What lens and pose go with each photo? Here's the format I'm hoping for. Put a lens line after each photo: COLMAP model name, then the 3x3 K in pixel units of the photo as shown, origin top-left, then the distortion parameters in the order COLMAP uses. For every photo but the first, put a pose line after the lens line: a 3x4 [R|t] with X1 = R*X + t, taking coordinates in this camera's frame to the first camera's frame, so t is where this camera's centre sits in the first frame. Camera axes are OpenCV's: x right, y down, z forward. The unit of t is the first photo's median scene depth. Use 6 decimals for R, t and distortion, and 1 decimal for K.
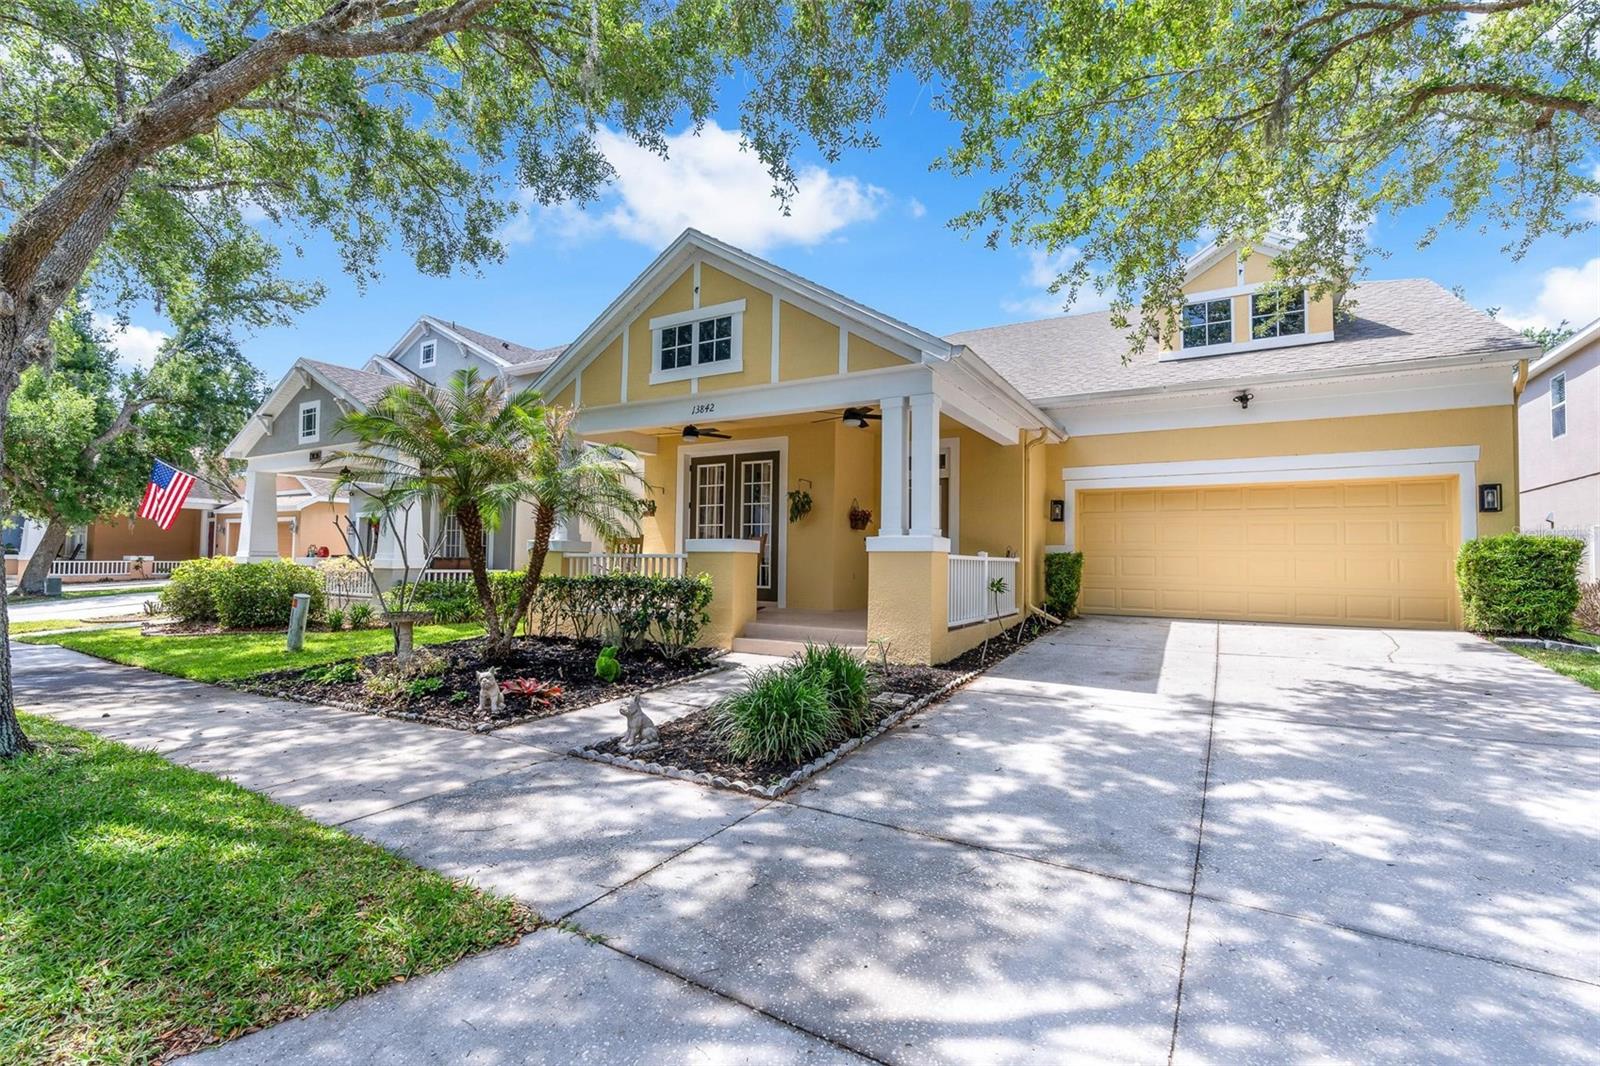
lens RADIAL K [[711.7, 0, 800.1], [0, 711.7, 533.3], [0, 0, 1]] dist [-0.006852, 0.001811]
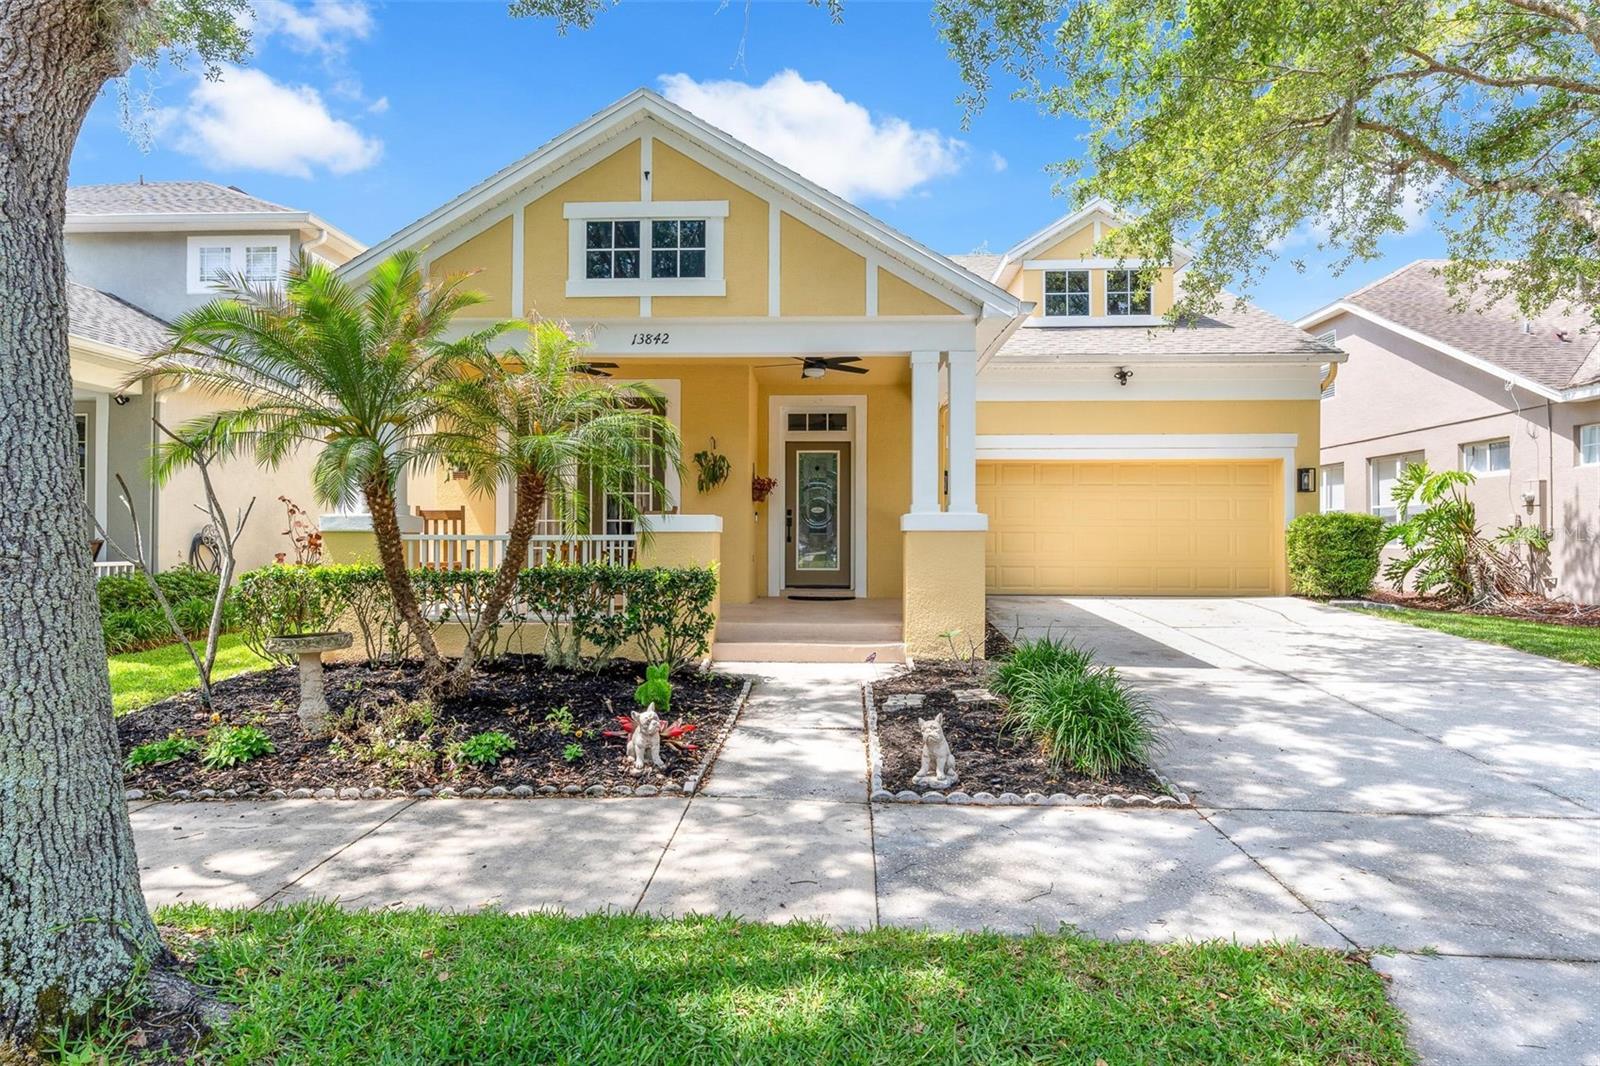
lens RADIAL K [[897.1, 0, 795.8], [0, 897.1, 534.3], [0, 0, 1]] dist [-0.003557, 0.004347]
pose [[0.883454, -0.008998, 0.468432, -0.910878], [-0.008783, 0.999322, 0.035761, -0.013692], [-0.468436, -0.035708, 0.882776, 0.203089]]
